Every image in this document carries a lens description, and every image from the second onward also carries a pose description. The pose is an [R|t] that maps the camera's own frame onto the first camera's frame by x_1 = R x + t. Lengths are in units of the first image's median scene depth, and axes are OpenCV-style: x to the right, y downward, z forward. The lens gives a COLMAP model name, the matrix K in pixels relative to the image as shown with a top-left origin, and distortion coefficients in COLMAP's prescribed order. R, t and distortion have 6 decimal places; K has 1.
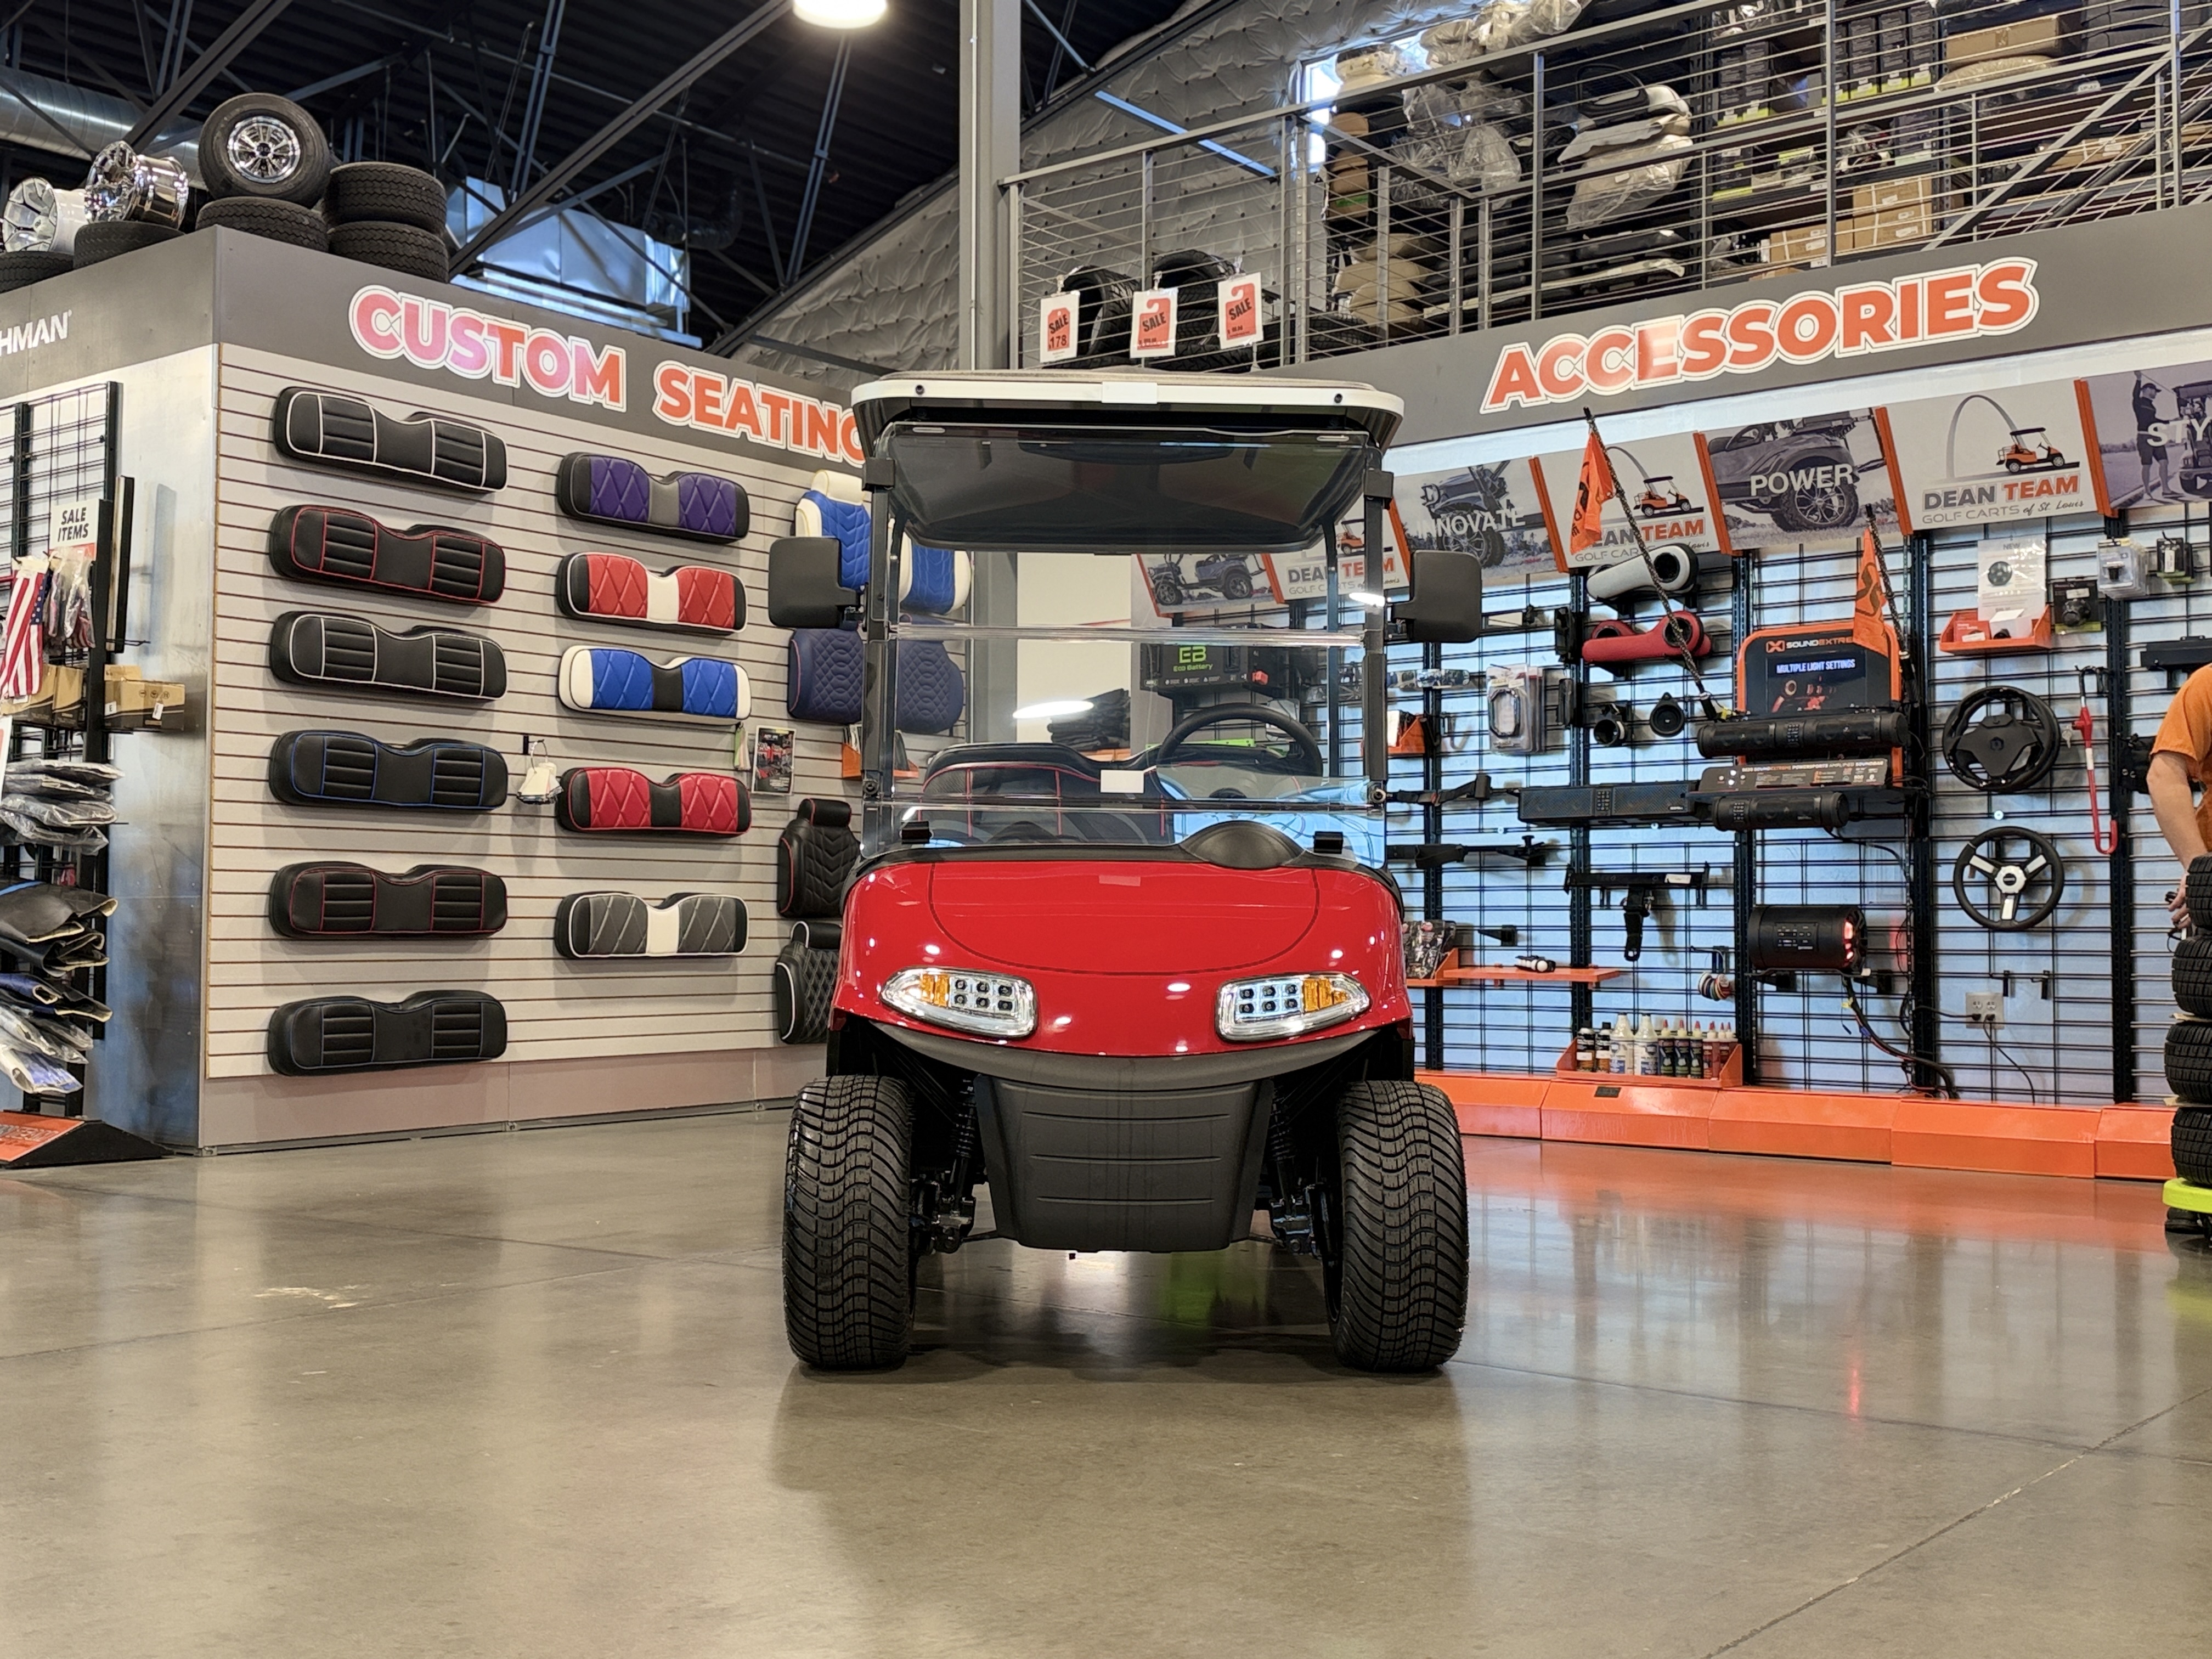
lens RADIAL K [[2384.0, 0, 1099.7], [0, 2384.0, 829.7], [0, 0, 1]] dist [0.237775, -0.688273]
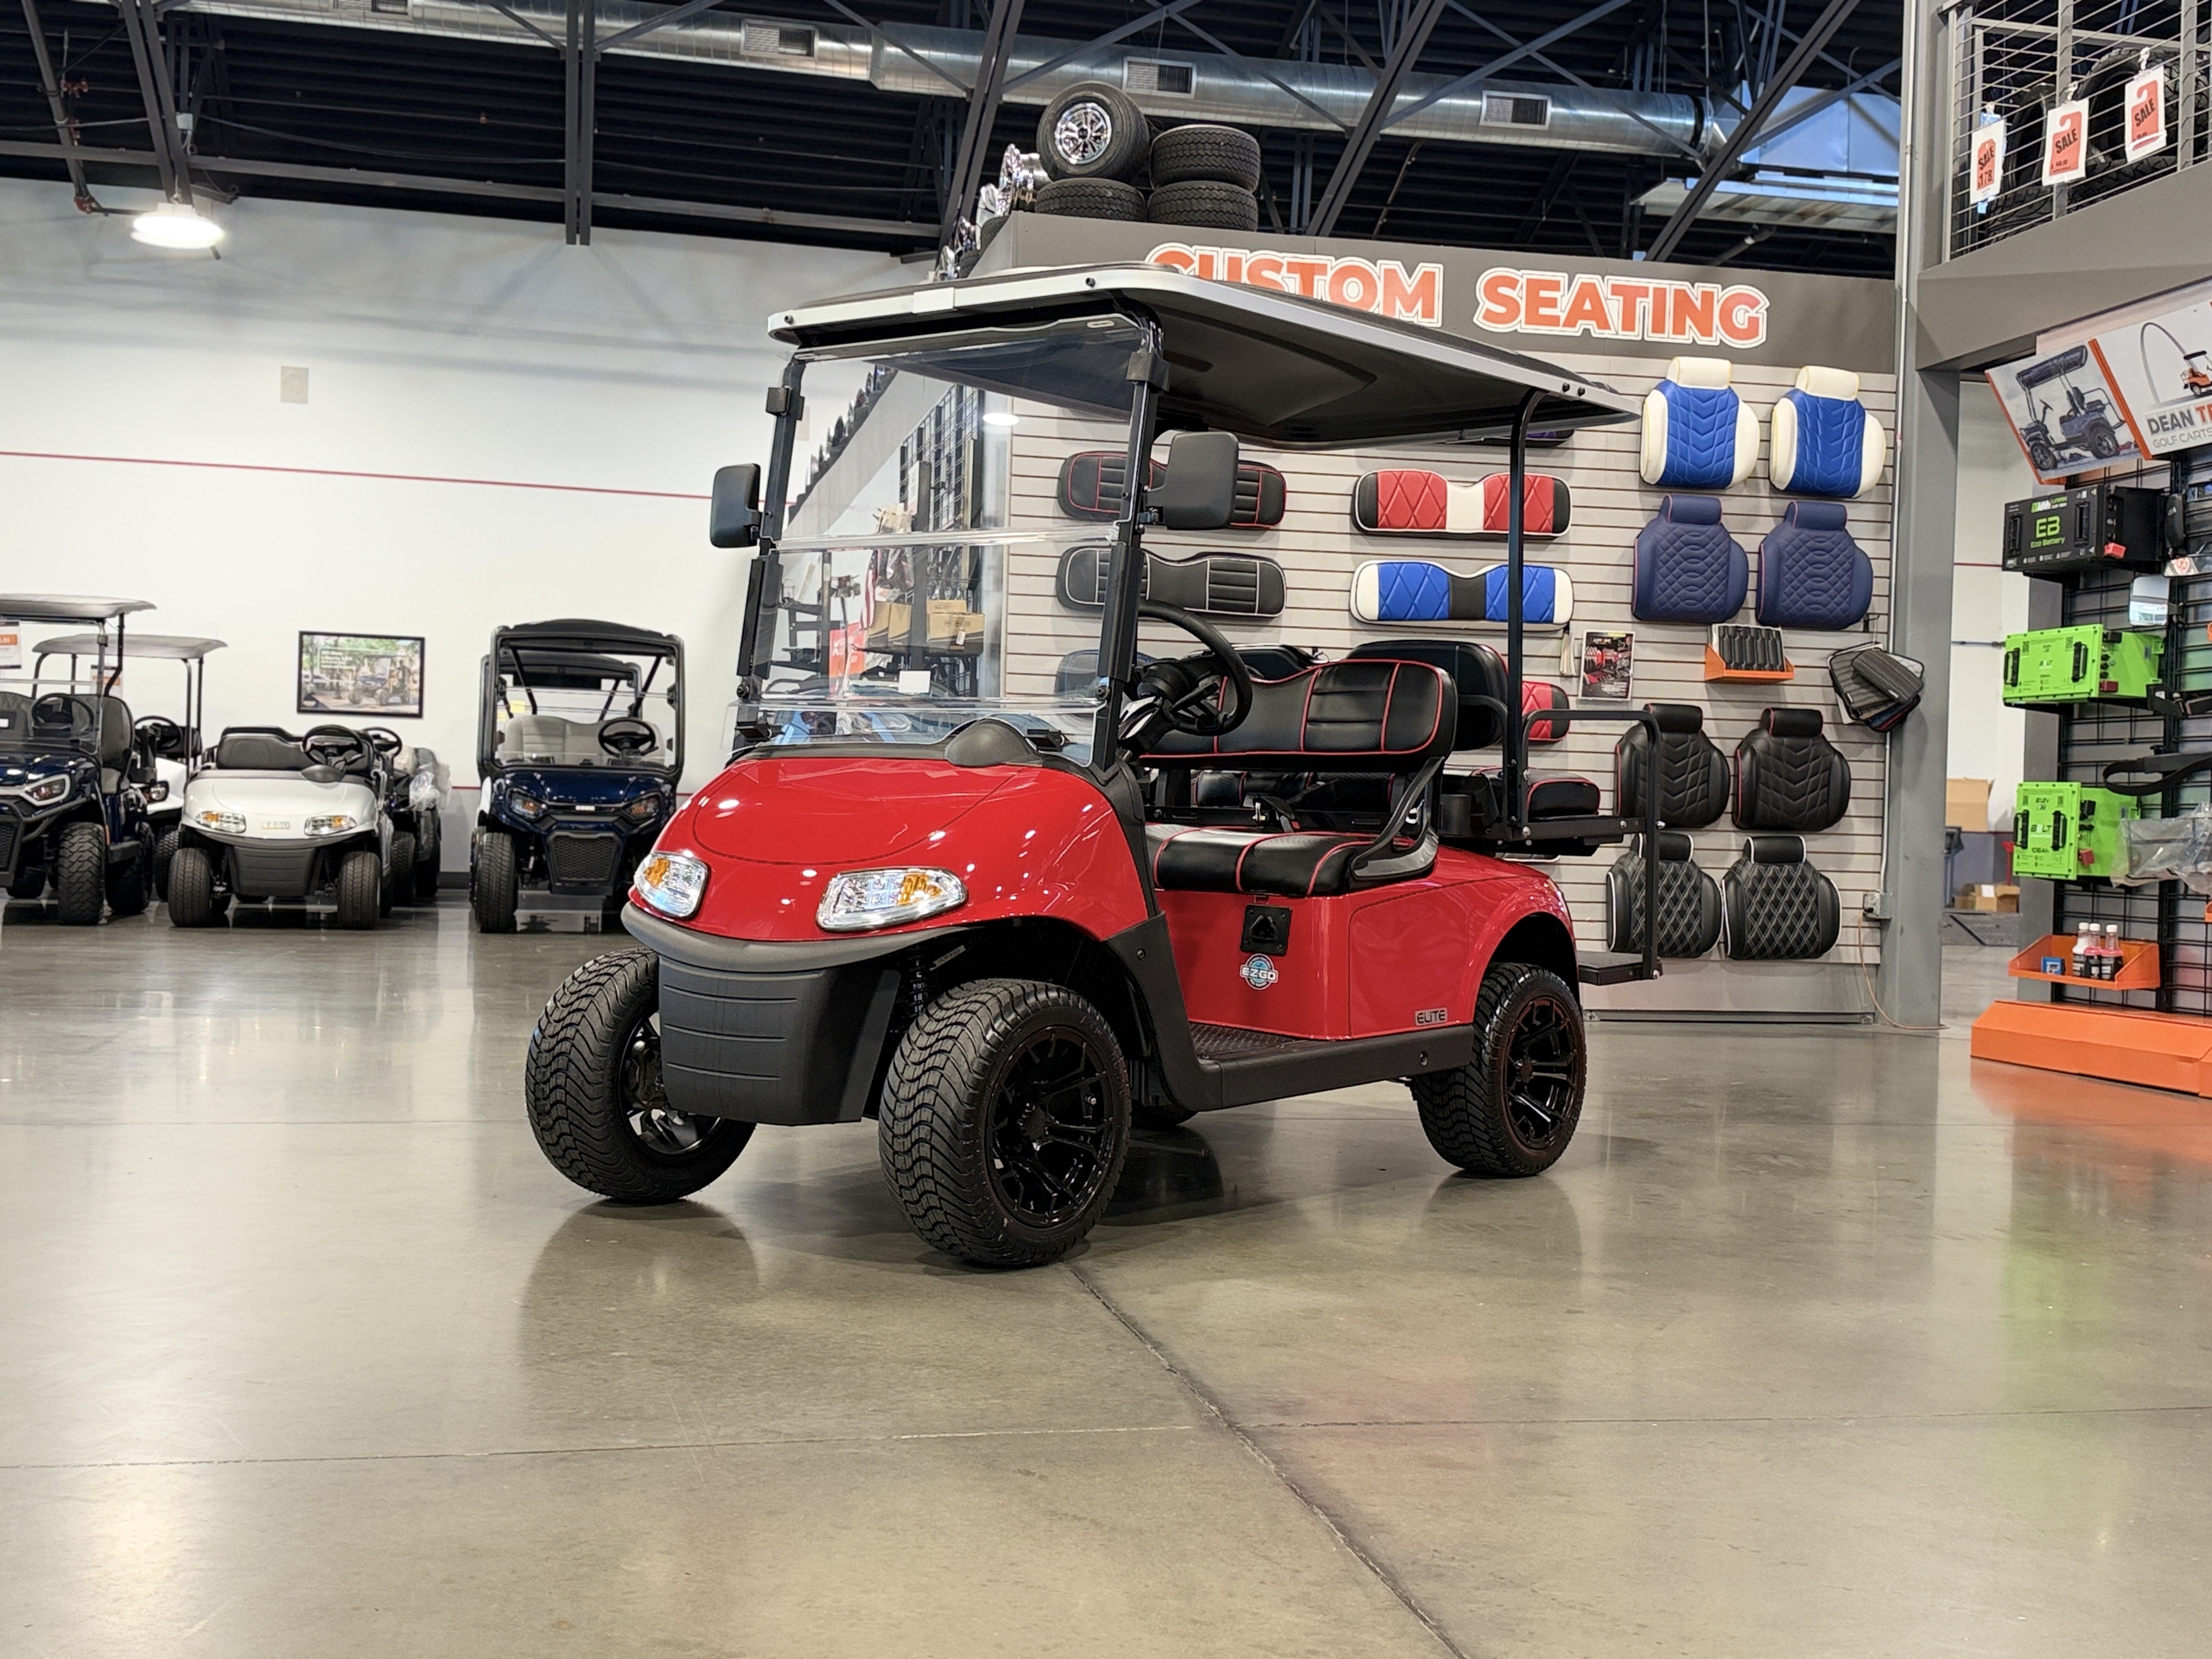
lens RADIAL K [[2384.0, 0, 1099.7], [0, 2384.0, 829.7], [0, 0, 1]] dist [0.237775, -0.688273]
pose [[0.765267, 0.021300, -0.643361, 0.339011], [0.001428, 0.999394, 0.034785, 0.003719], [0.643711, -0.027539, 0.764773, 0.116583]]
